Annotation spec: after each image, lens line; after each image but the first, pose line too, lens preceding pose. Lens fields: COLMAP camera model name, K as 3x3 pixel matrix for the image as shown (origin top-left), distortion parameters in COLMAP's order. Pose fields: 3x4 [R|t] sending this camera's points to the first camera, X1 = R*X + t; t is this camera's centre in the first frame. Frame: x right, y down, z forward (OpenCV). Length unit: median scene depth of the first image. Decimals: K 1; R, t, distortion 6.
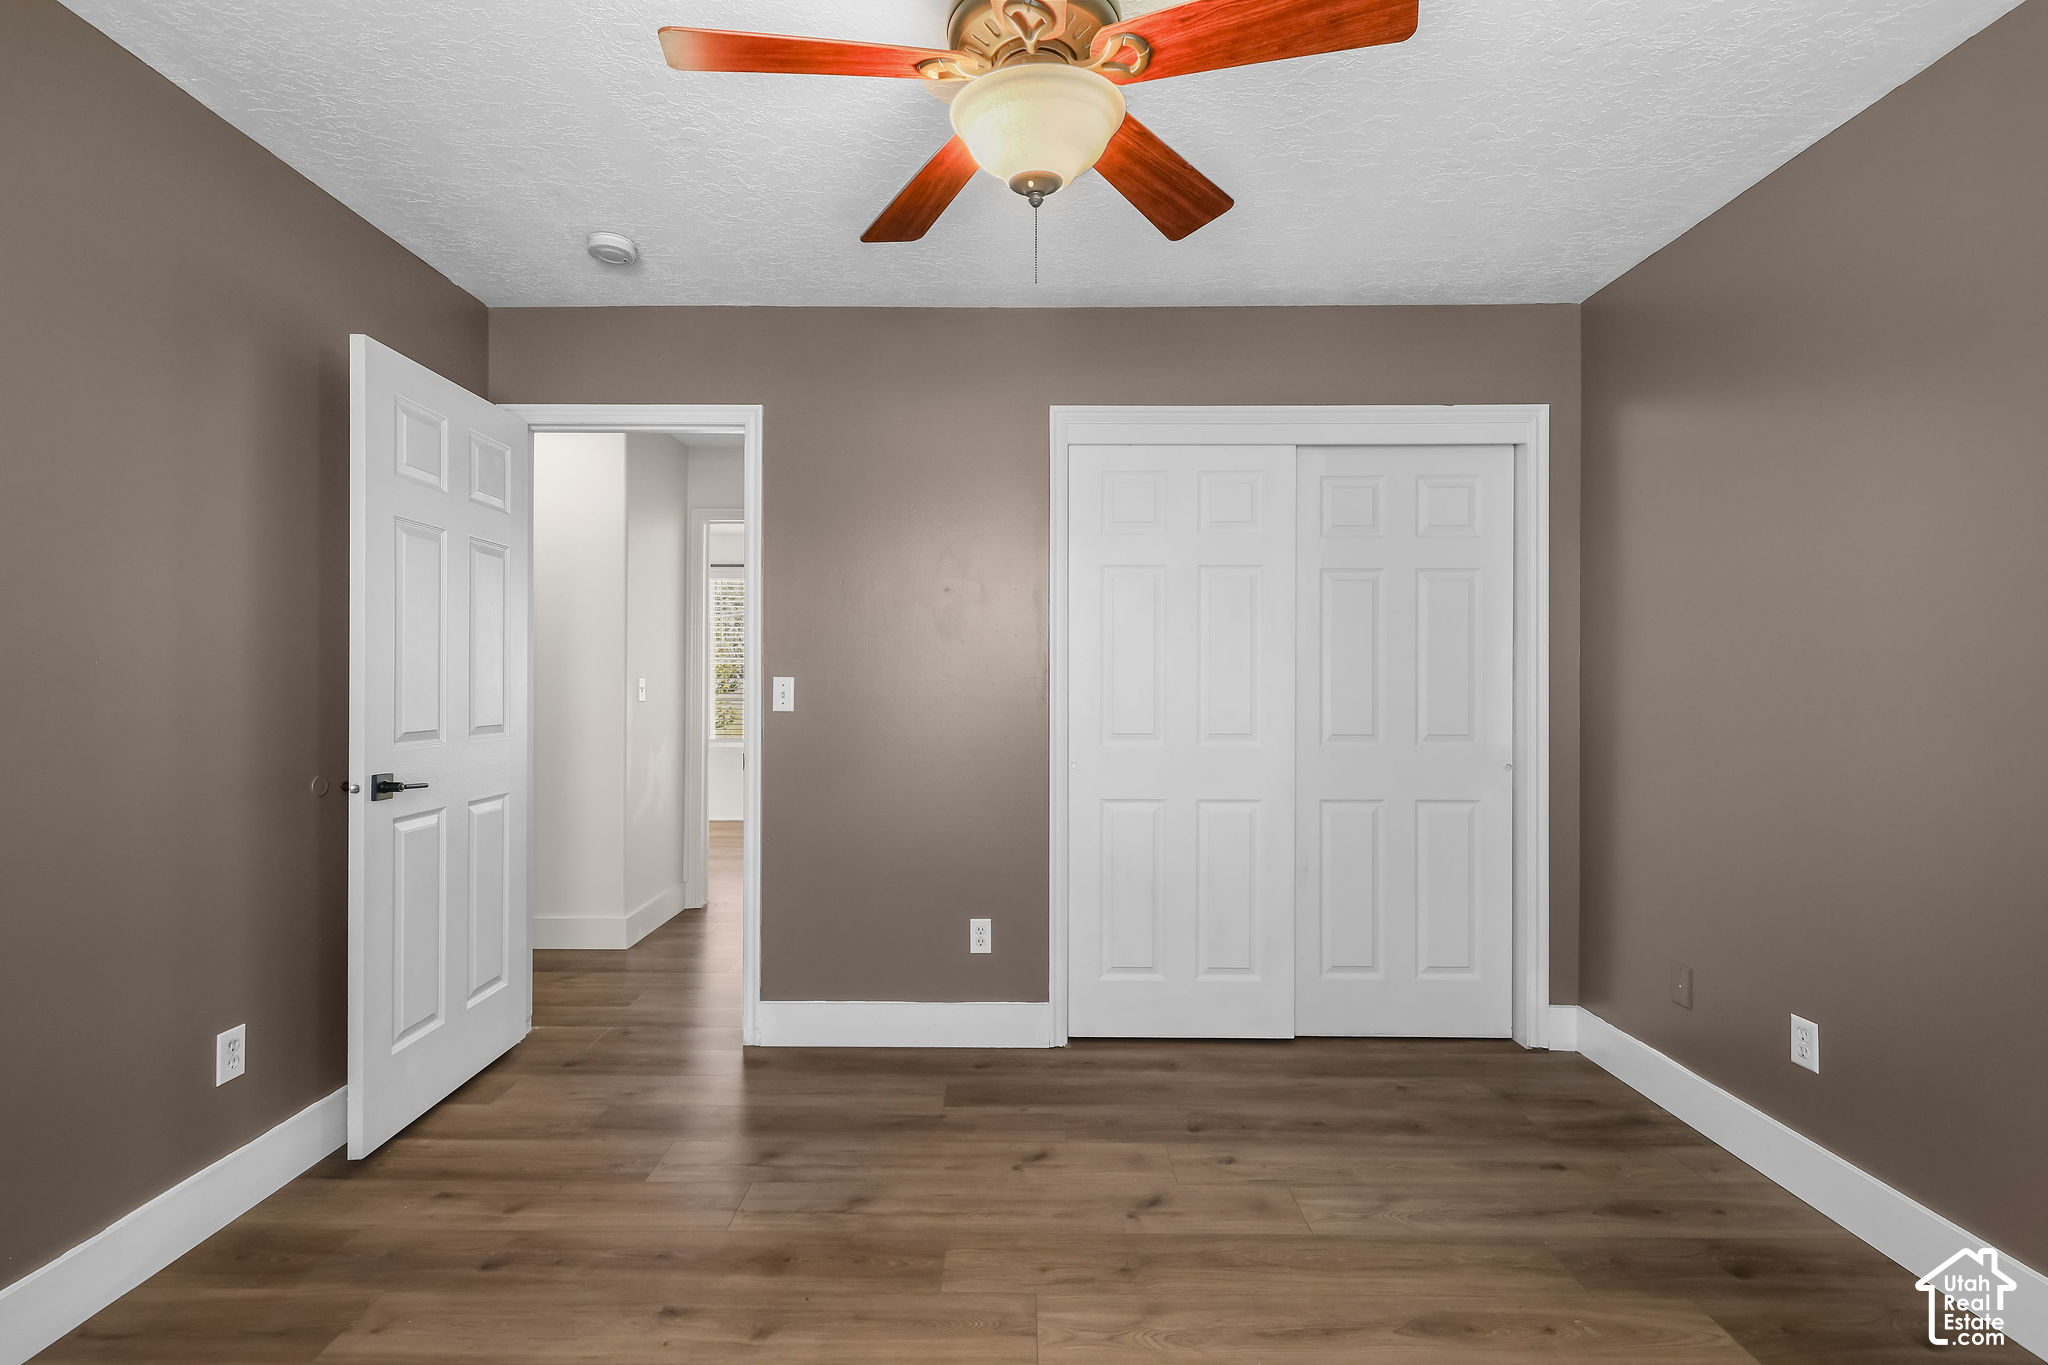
lens RADIAL K [[872.0, 0, 1008.7], [0, 872.0, 679.4], [0, 0, 1]] dist [-0.001918, -0.000044]
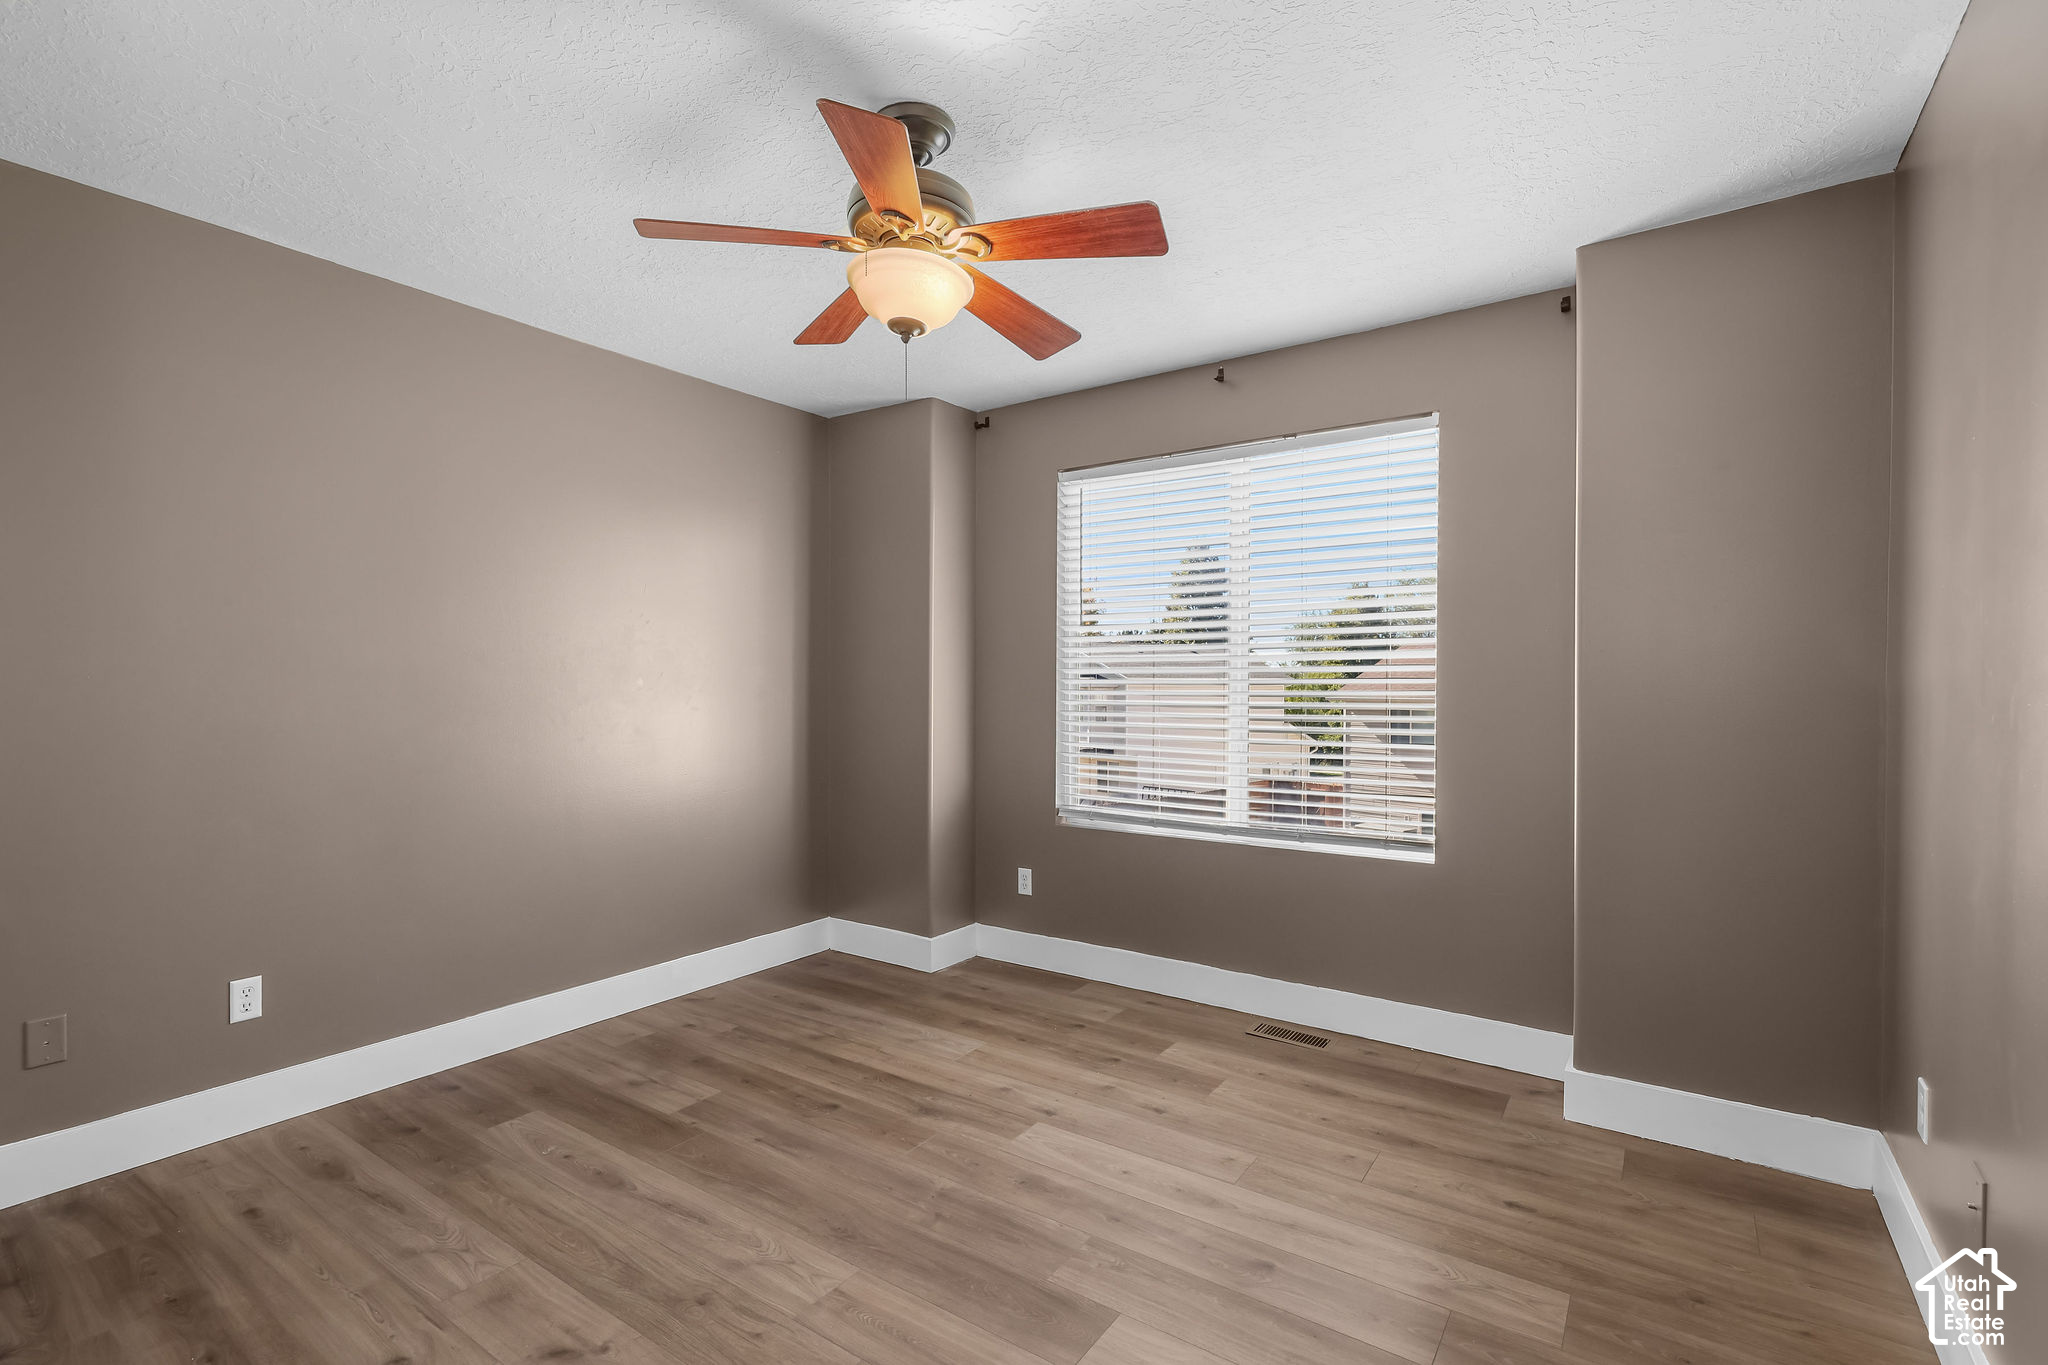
lens RADIAL K [[936.4, 0, 1017.0], [0, 936.4, 693.8], [0, 0, 1]] dist [0.000059, 0.000010]
pose [[-0.822583, -0.007465, 0.568597, -0.652188], [-0.002793, 0.999955, 0.009088, -0.004656], [-0.568639, 0.005888, -0.822566, 1.458729]]
